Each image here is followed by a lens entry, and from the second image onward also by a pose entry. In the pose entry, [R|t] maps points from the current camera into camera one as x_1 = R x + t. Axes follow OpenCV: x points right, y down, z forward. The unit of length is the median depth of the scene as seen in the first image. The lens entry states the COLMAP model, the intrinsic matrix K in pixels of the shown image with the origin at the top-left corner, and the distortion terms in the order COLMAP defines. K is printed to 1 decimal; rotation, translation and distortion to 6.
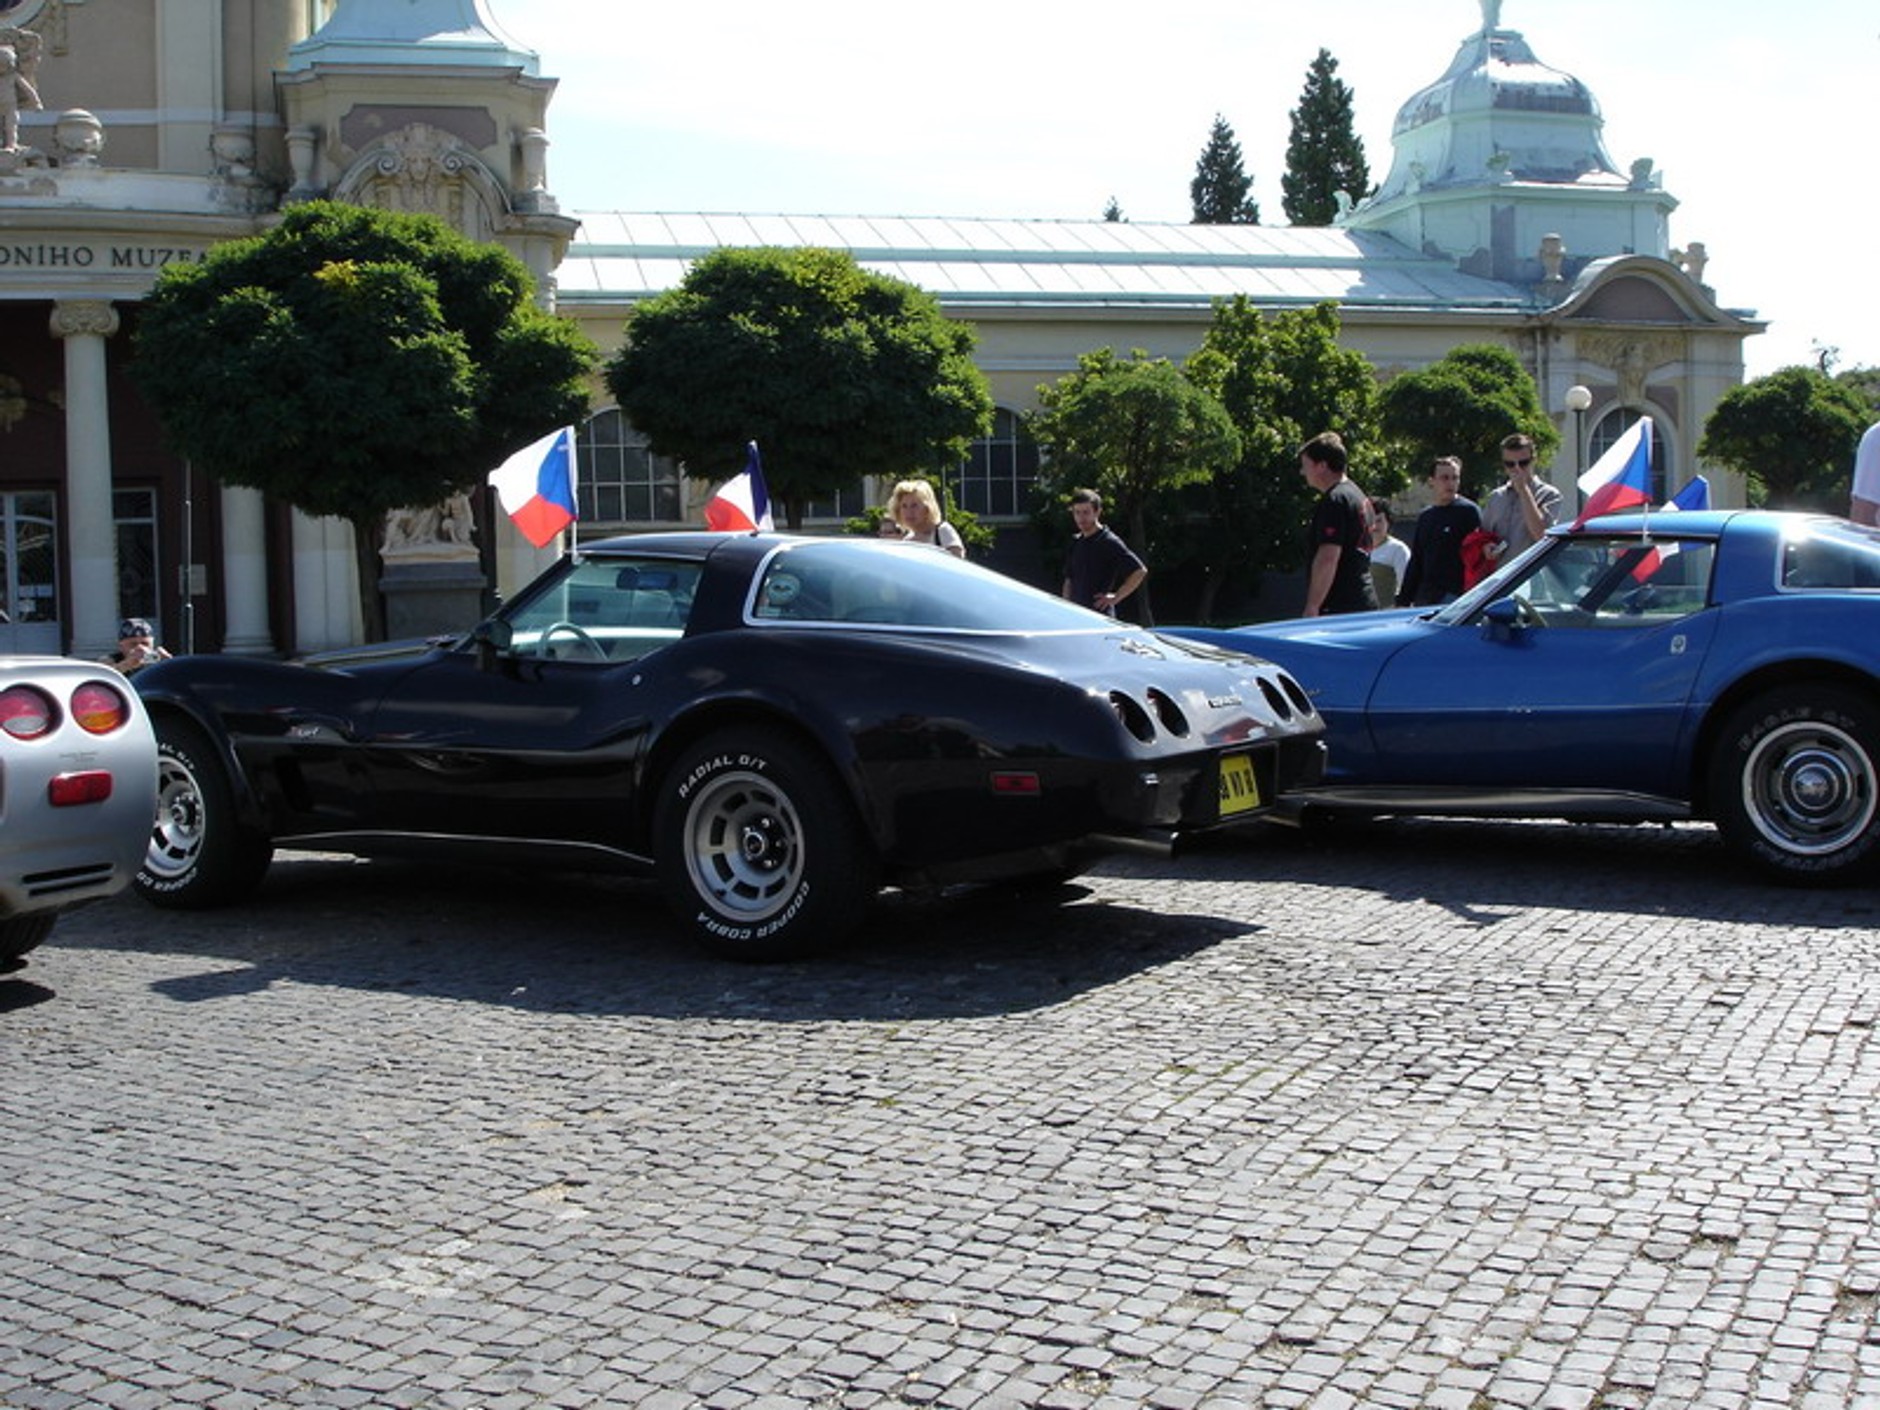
lens RADIAL K [[2132.9, 0, 940.0], [0, 2132.9, 705.0], [0, 0, 1]] dist [-0.067670, -0.145043]
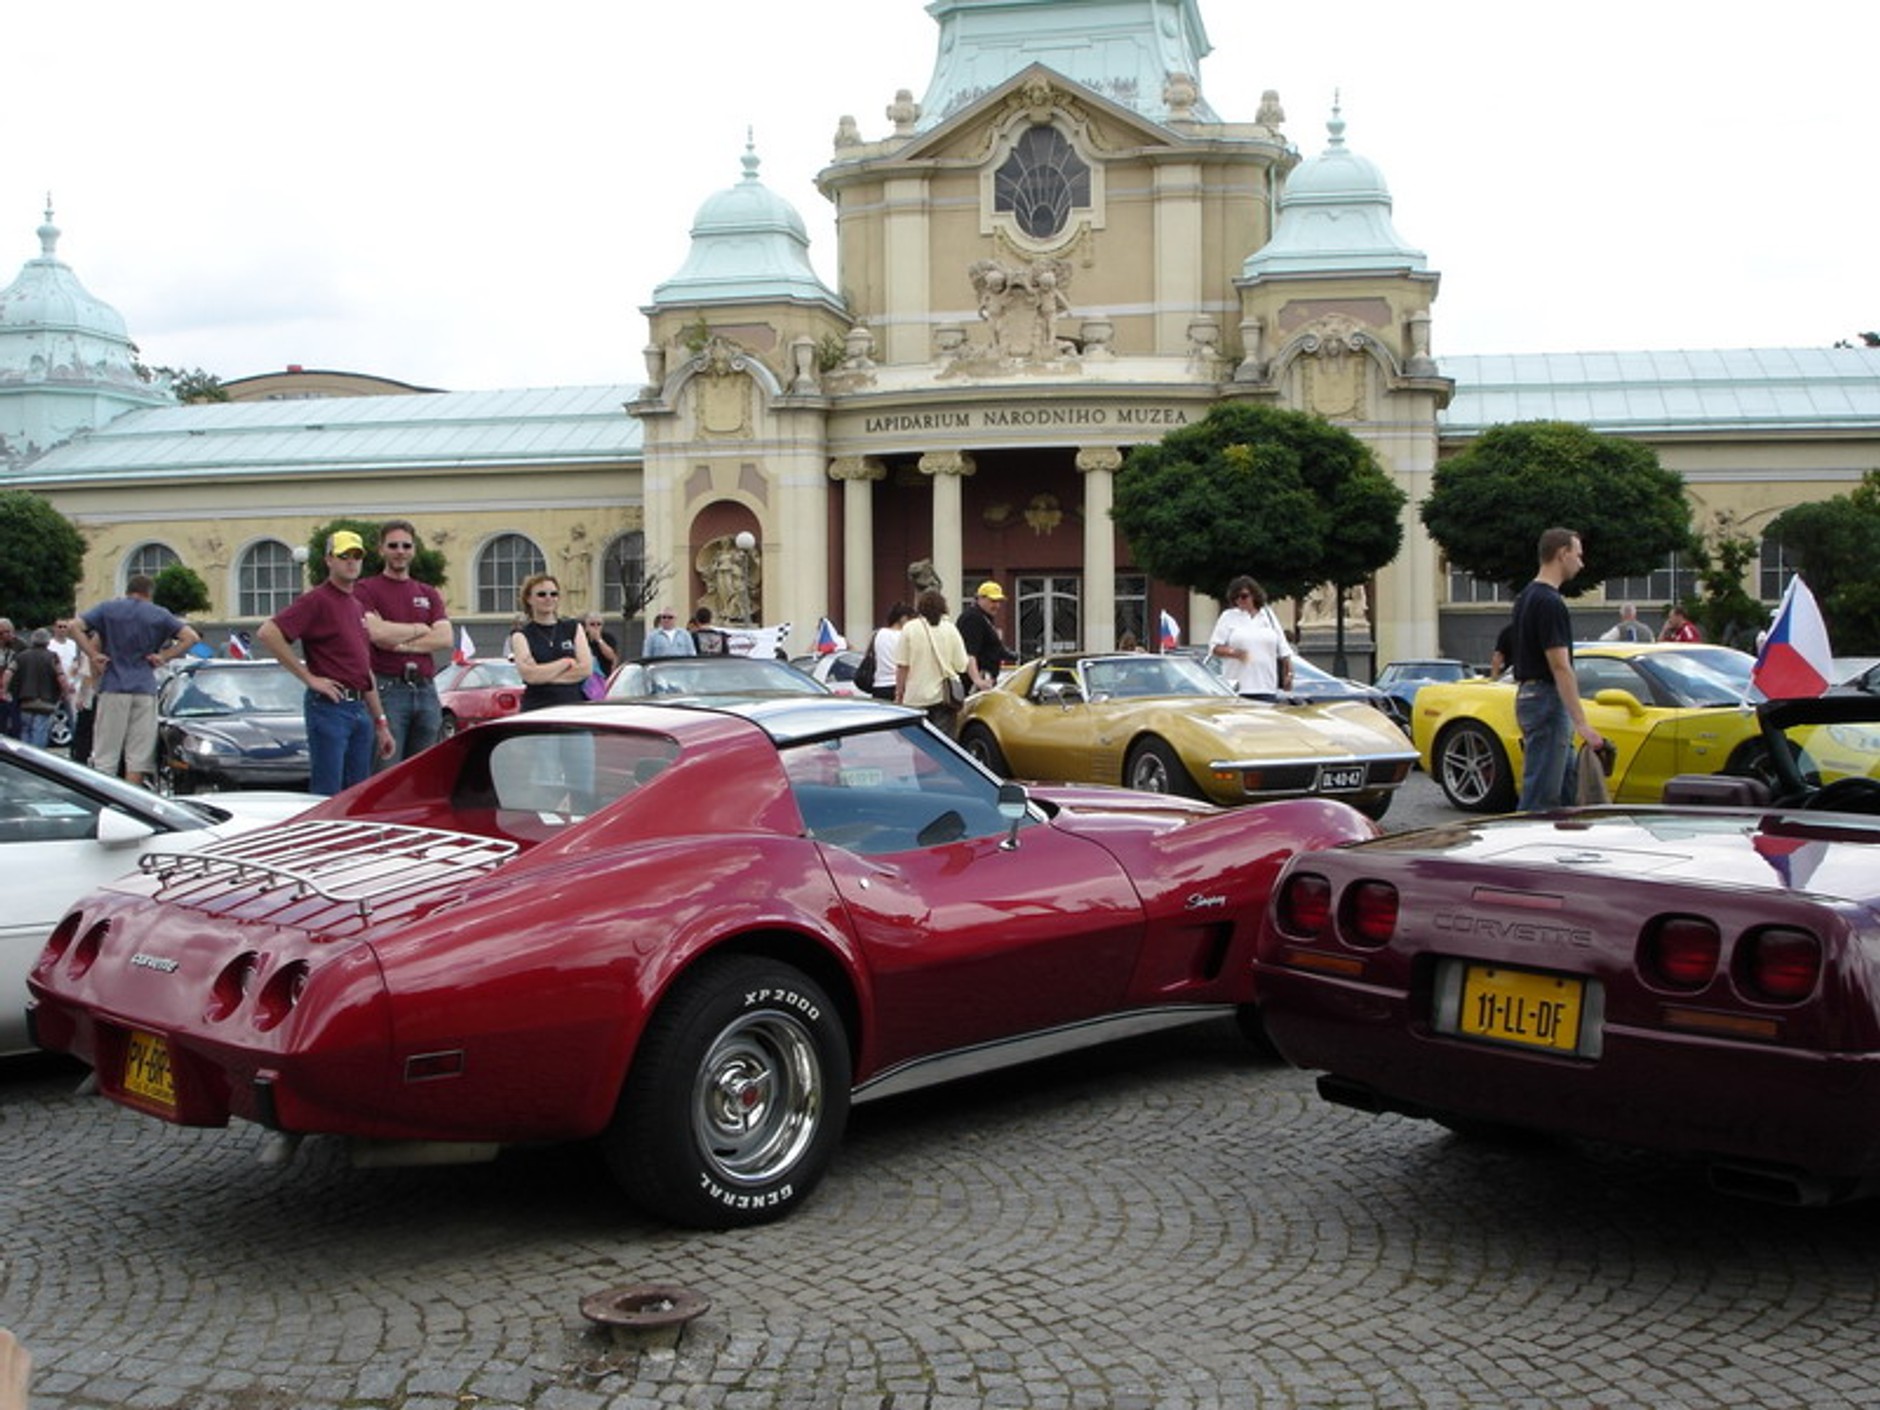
lens RADIAL K [[2132.9, 0, 940.0], [0, 2132.9, 705.0], [0, 0, 1]] dist [-0.067670, -0.145043]
pose [[0.888052, 0.031109, -0.458690, 0.170216], [-0.044347, 0.998852, -0.018115, 0.016532], [0.457599, 0.036429, 0.888412, -0.345273]]
